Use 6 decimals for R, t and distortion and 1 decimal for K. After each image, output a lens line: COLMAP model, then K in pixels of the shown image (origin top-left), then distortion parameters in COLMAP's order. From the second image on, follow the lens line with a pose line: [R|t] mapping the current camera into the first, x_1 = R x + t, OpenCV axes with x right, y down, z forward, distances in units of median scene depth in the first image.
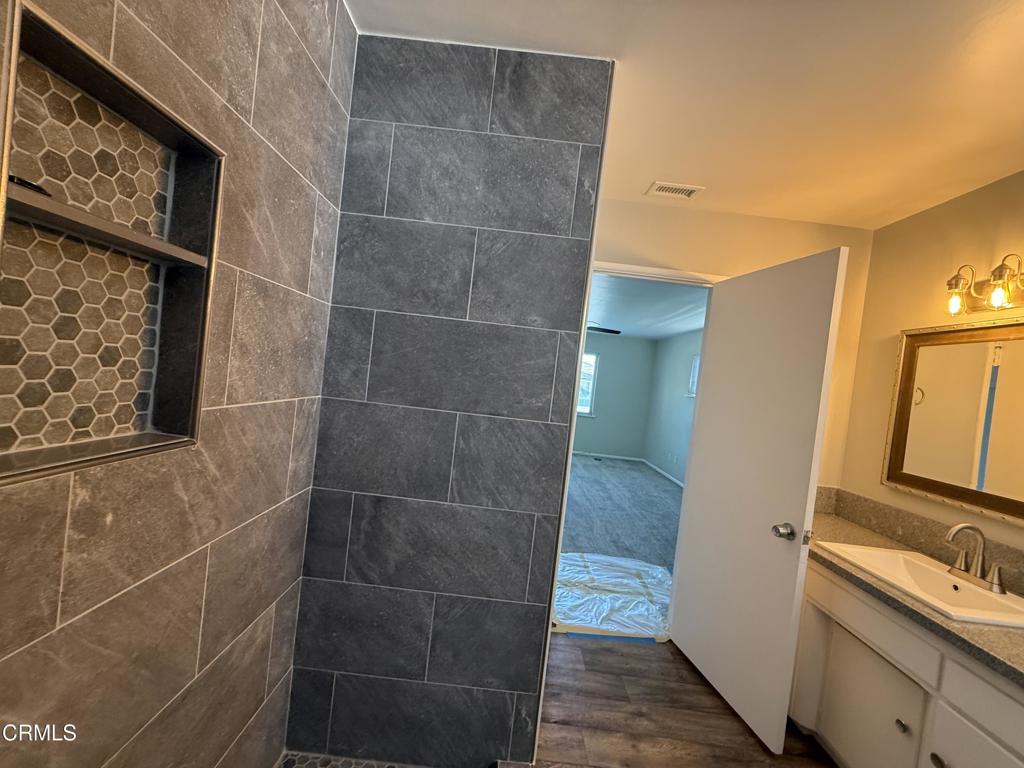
lens RADIAL K [[407.0, 0, 507.6], [0, 407.0, 384.6], [0, 0, 1]] dist [-0.001746, 0.000767]
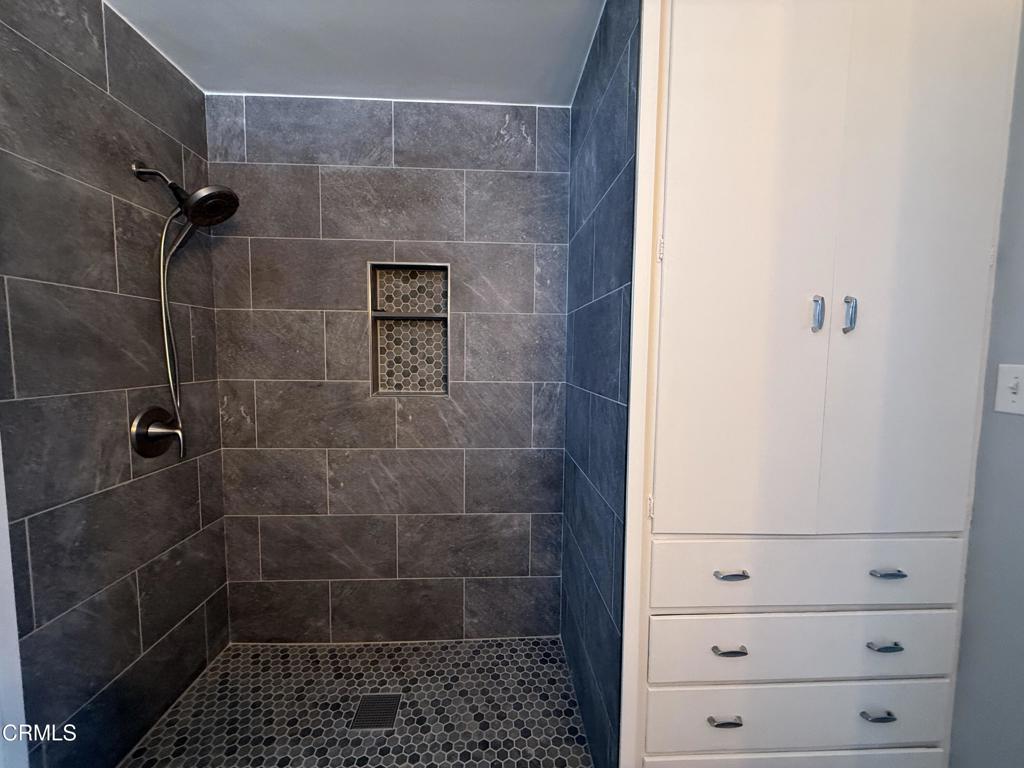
lens RADIAL K [[407.0, 0, 510.4], [0, 407.0, 384.6], [0, 0, 1]] dist [-0.001746, 0.000767]
pose [[0.055862, -0.039896, -0.997641, 1.409046], [-0.028292, 0.998737, -0.041524, 0.154487], [0.998038, 0.030545, 0.054662, 1.172592]]
